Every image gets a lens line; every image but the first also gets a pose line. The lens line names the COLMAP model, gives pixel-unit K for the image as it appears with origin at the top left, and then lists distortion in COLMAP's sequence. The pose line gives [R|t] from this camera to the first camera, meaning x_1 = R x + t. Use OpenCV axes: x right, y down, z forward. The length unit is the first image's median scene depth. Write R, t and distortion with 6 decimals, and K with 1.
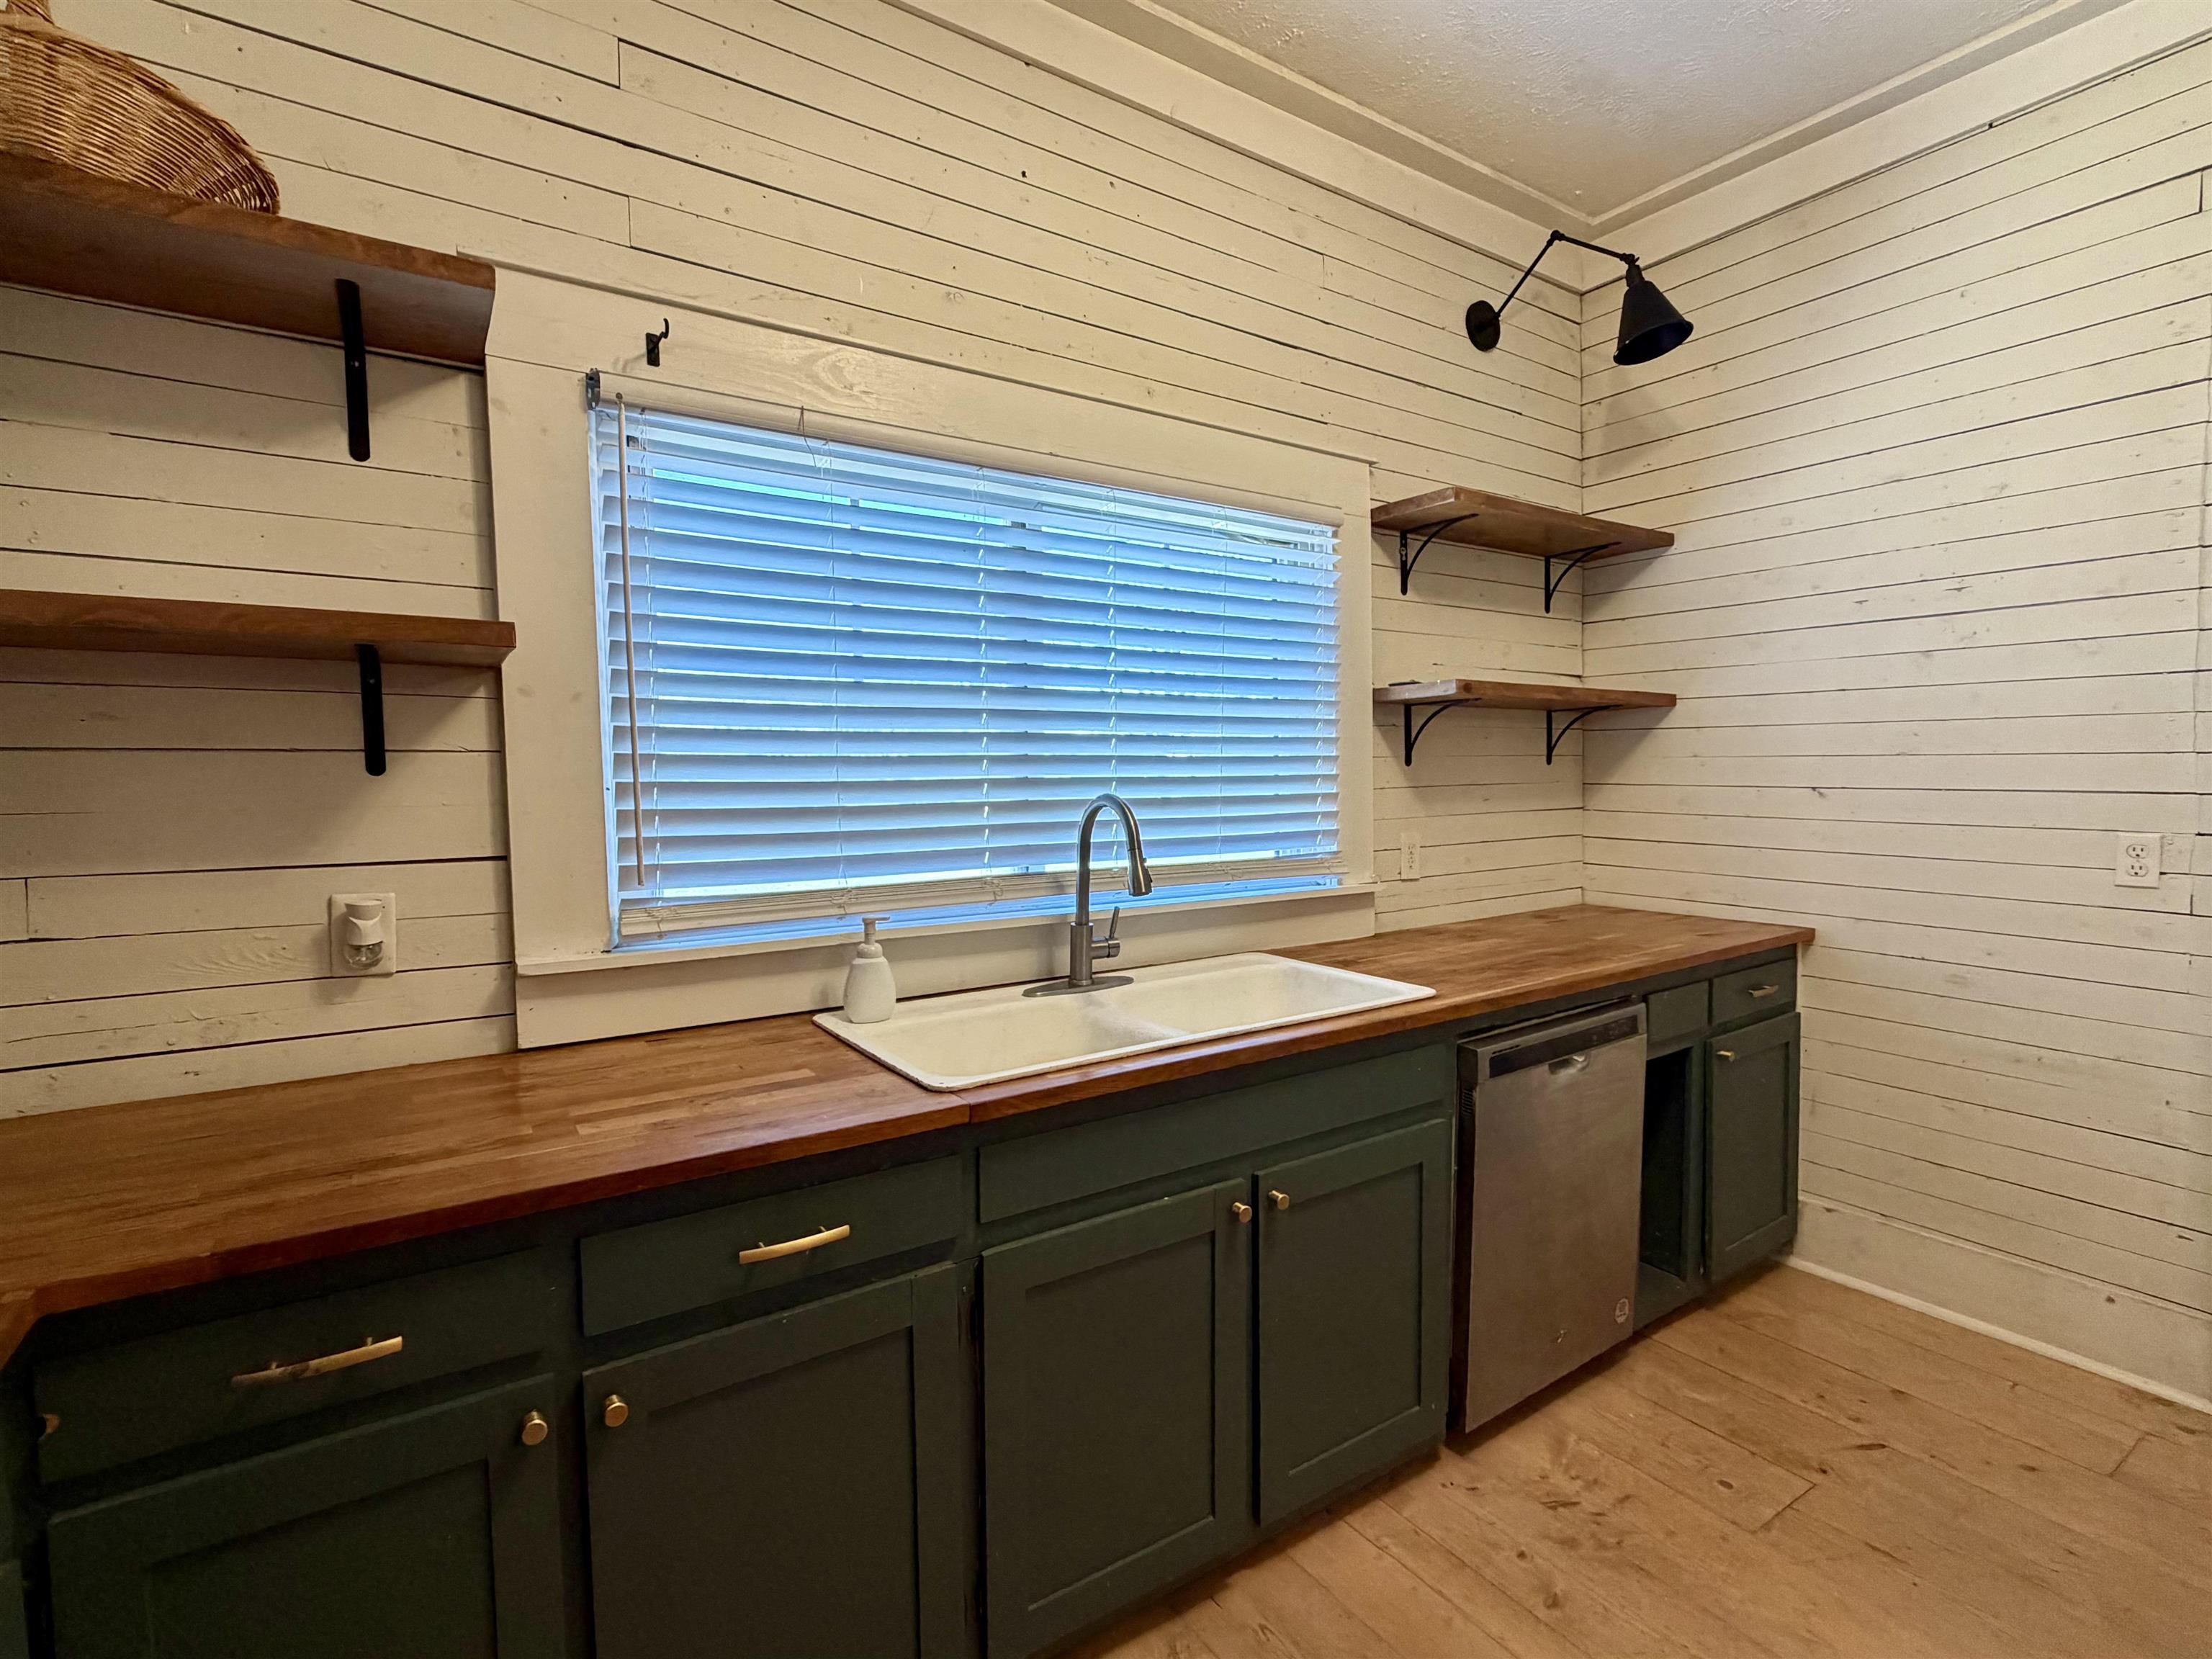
lens RADIAL K [[1048.1, 0, 1099.1], [0, 1048.1, 829.5], [0, 0, 1]] dist [-0.002713, -0.000194]
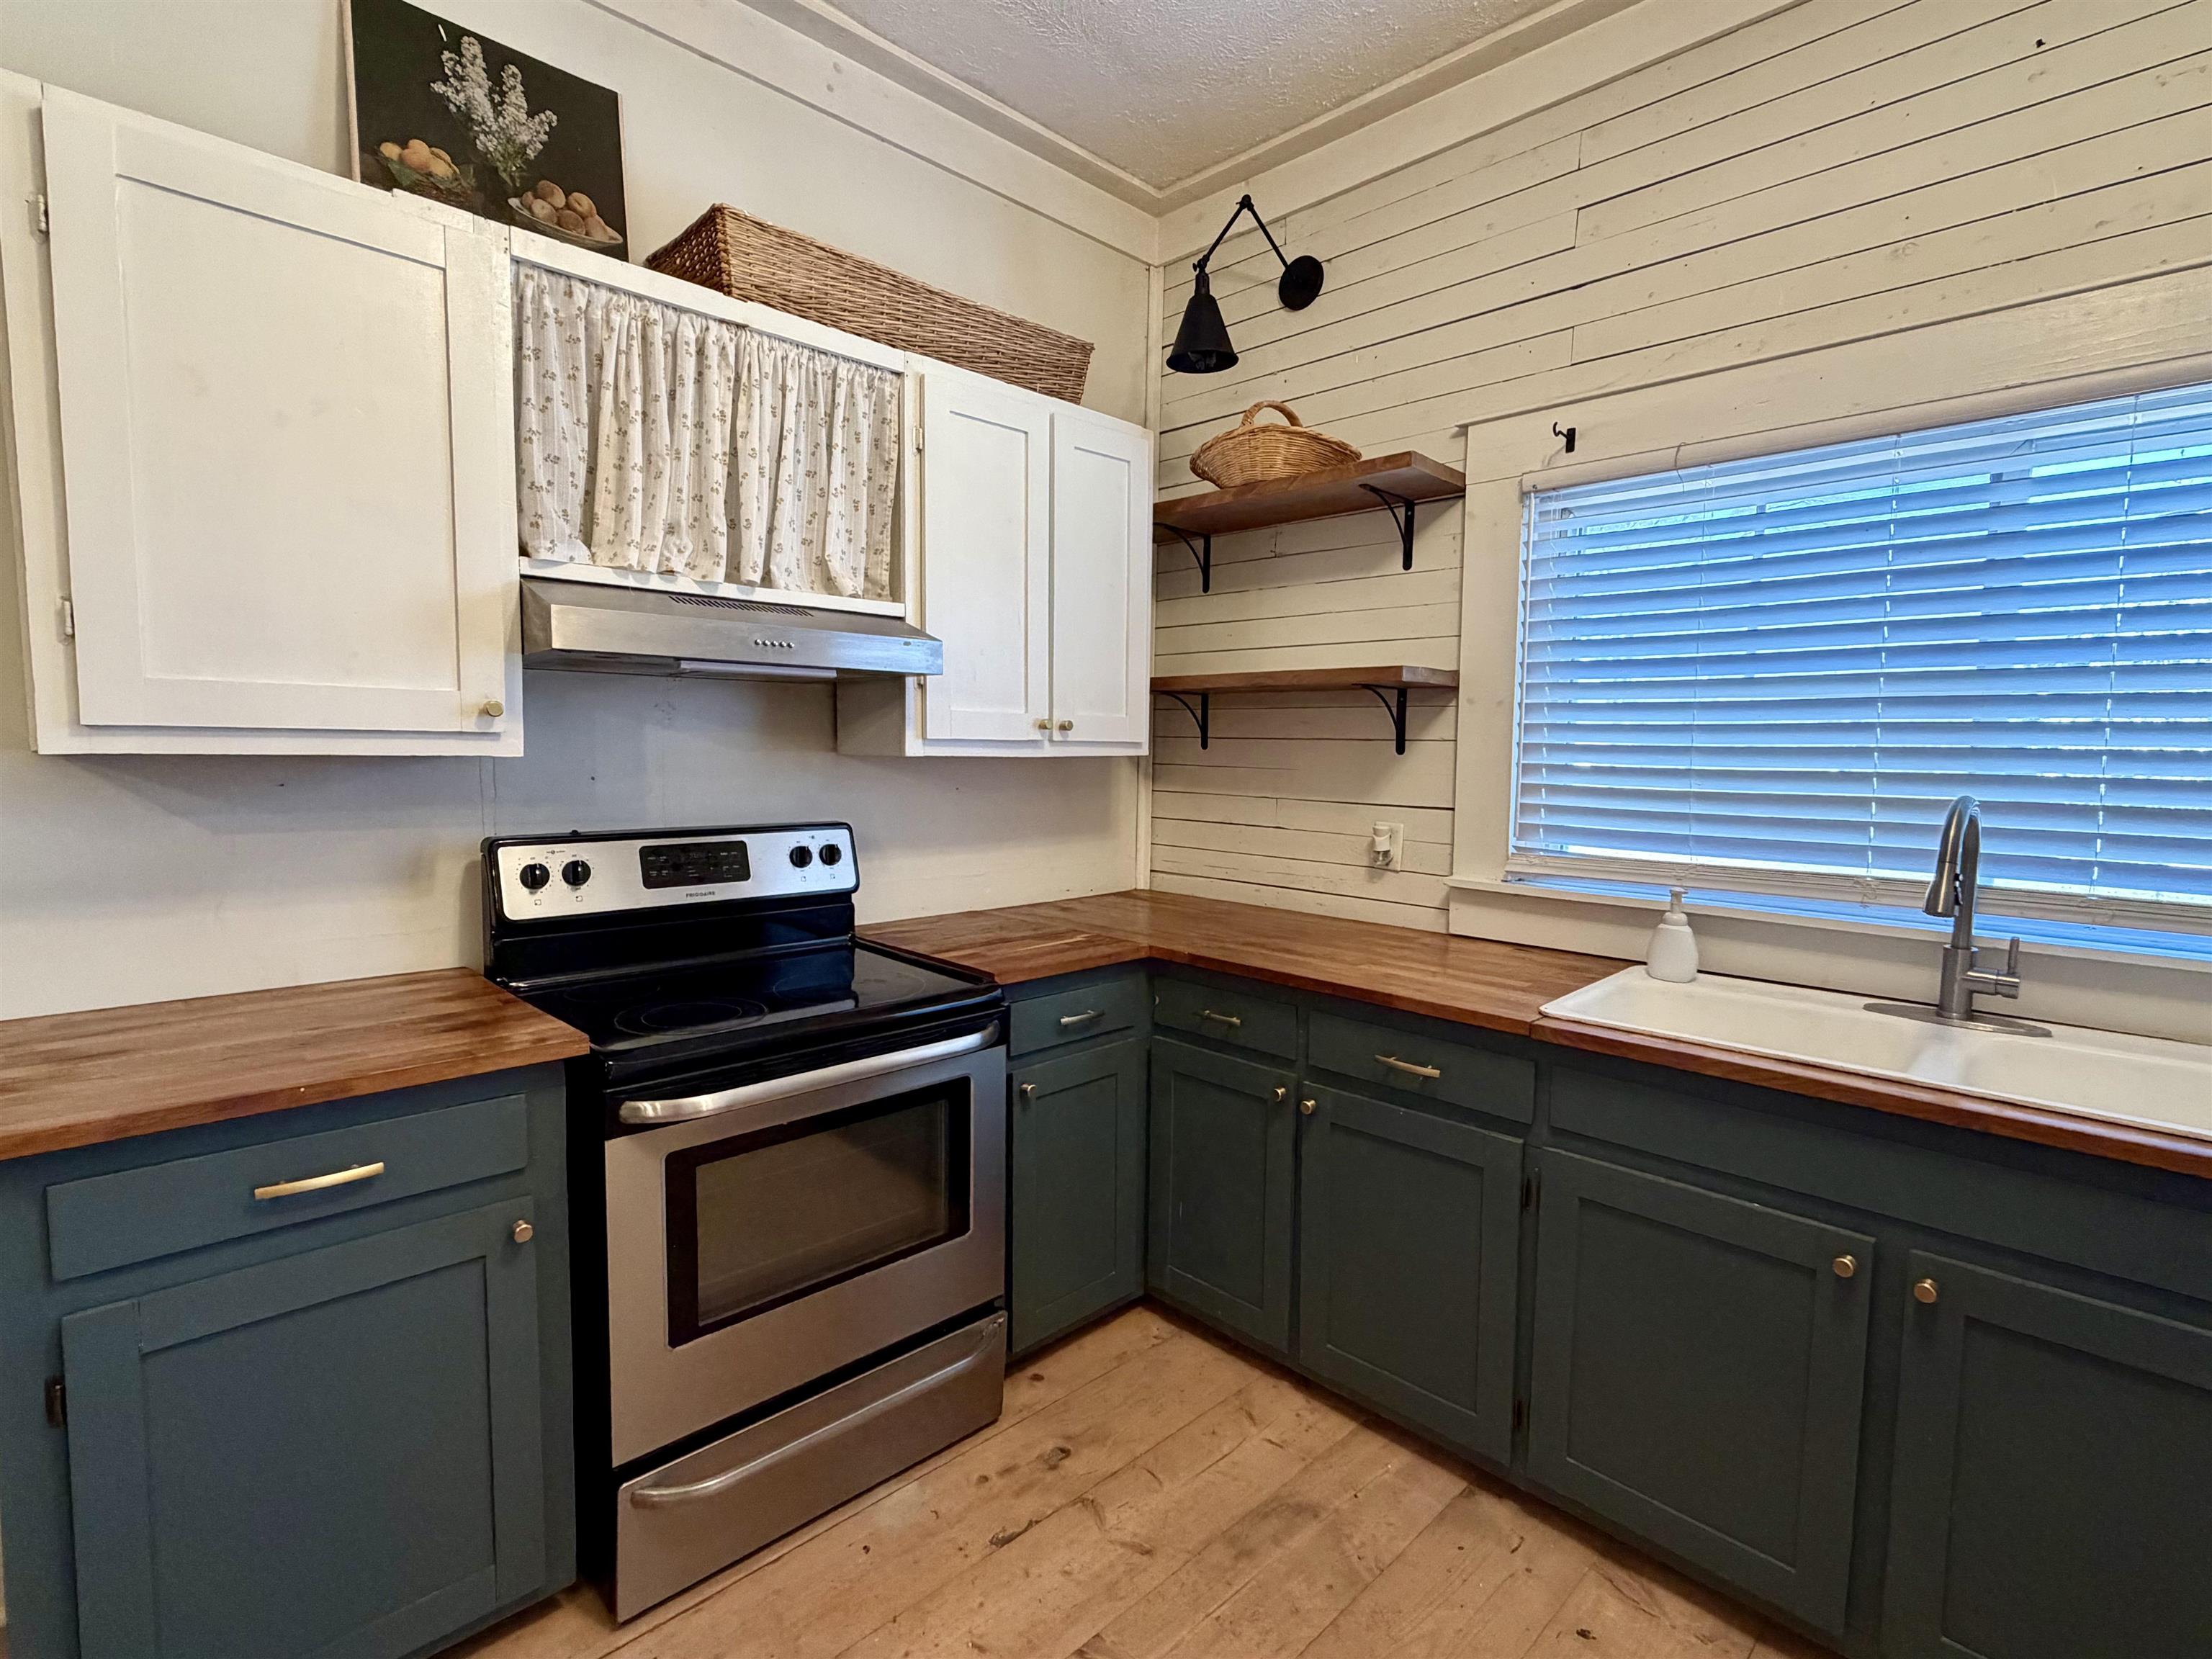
lens RADIAL K [[1048.1, 0, 1098.7], [0, 1048.1, 825.1], [0, 0, 1]] dist [-0.002713, -0.000194]
pose [[0.186054, 0.091319, -0.978287, 0.851618], [-0.064717, 0.994648, 0.080538, -0.040569], [0.980406, 0.048327, 0.190968, 0.186772]]
